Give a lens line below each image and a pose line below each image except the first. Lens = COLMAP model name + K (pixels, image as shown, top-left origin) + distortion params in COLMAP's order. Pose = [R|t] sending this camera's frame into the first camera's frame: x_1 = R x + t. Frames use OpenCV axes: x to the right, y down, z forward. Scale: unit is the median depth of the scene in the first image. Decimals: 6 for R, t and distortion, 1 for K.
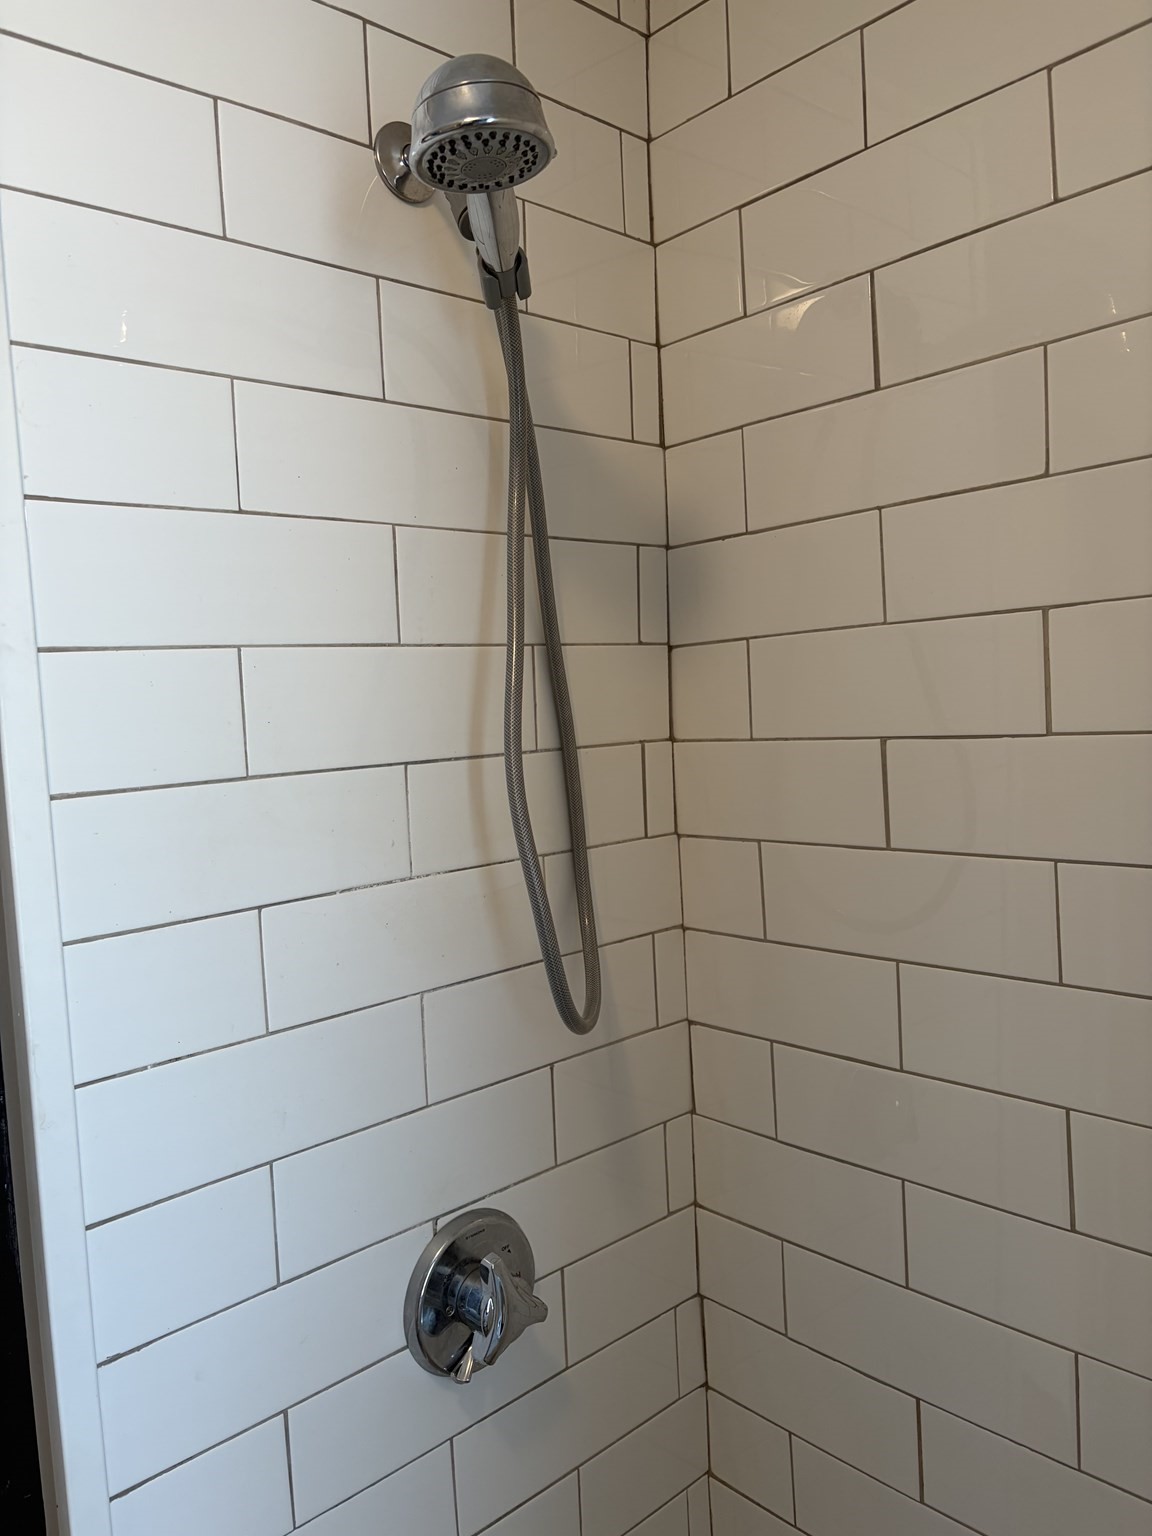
lens RADIAL K [[1153.7, 0, 574.0], [0, 1153.7, 765.0], [0, 0, 1]] dist [0.011101, 0.002428]
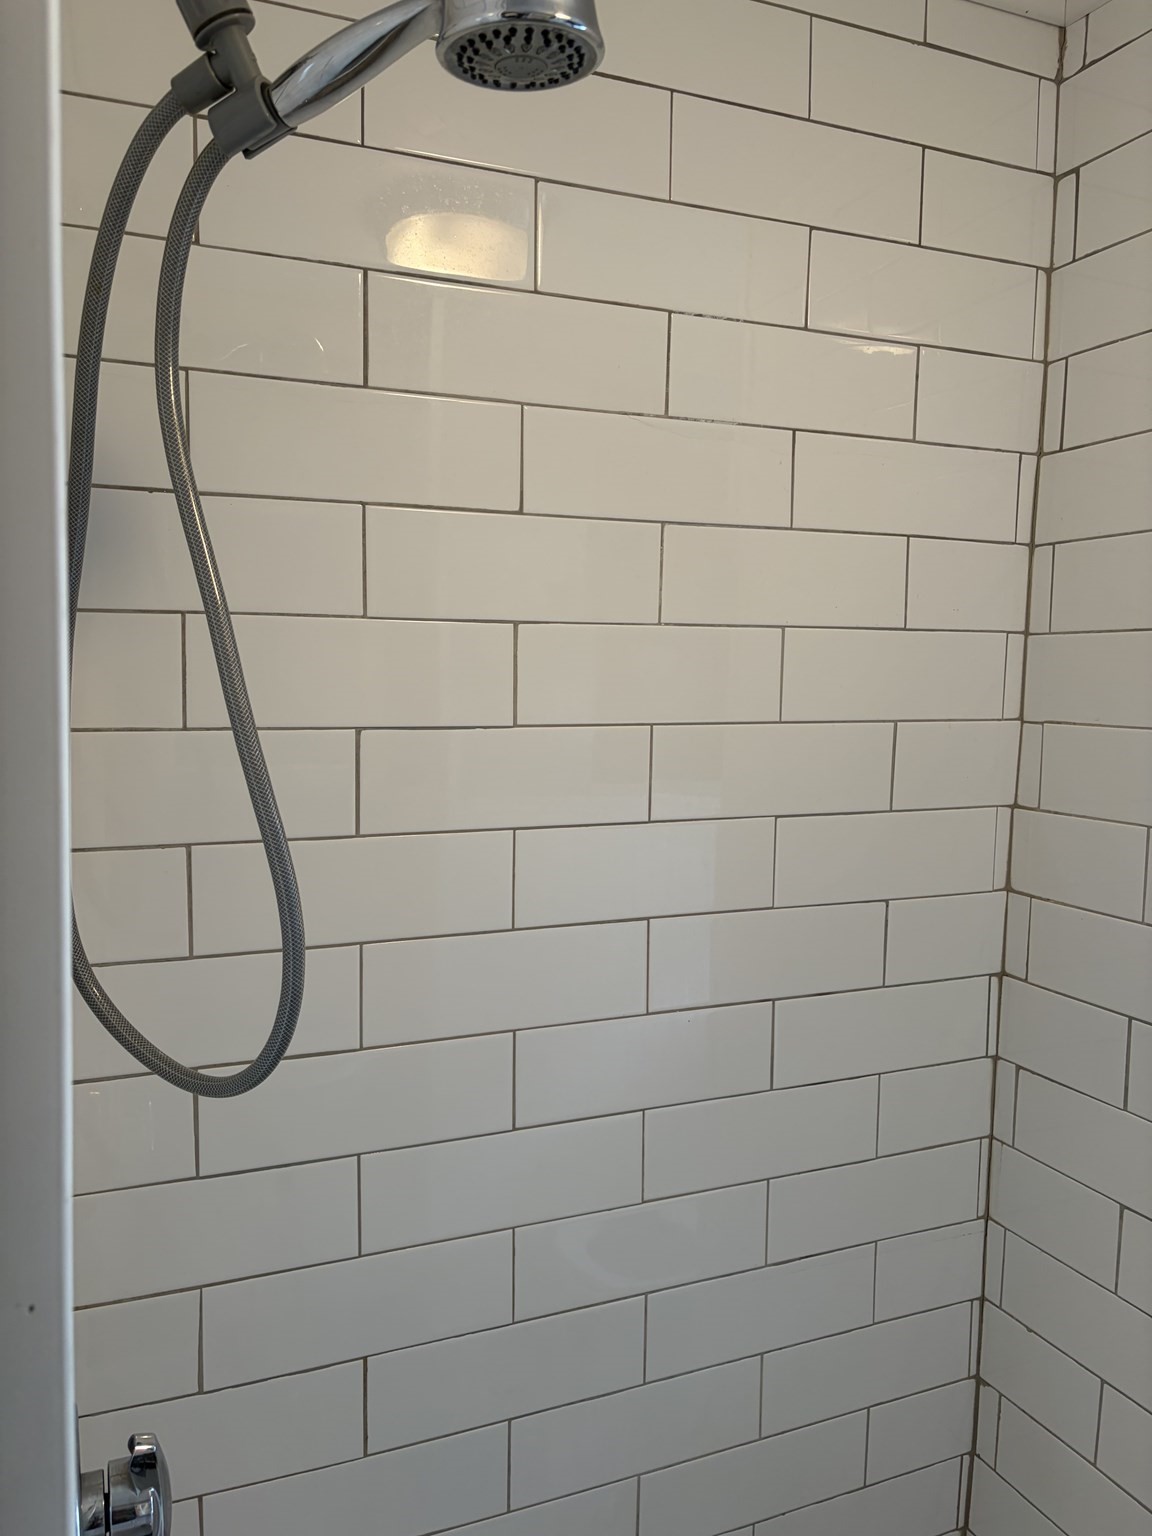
lens RADIAL K [[1153.7, 0, 572.6], [0, 1153.7, 774.2], [0, 0, 1]] dist [0.011101, 0.002428]
pose [[0.325737, -0.028664, 0.945026, -0.644063], [0.019051, 0.999536, 0.023751, -0.003434], [-0.945268, 0.010267, 0.326132, 0.490511]]
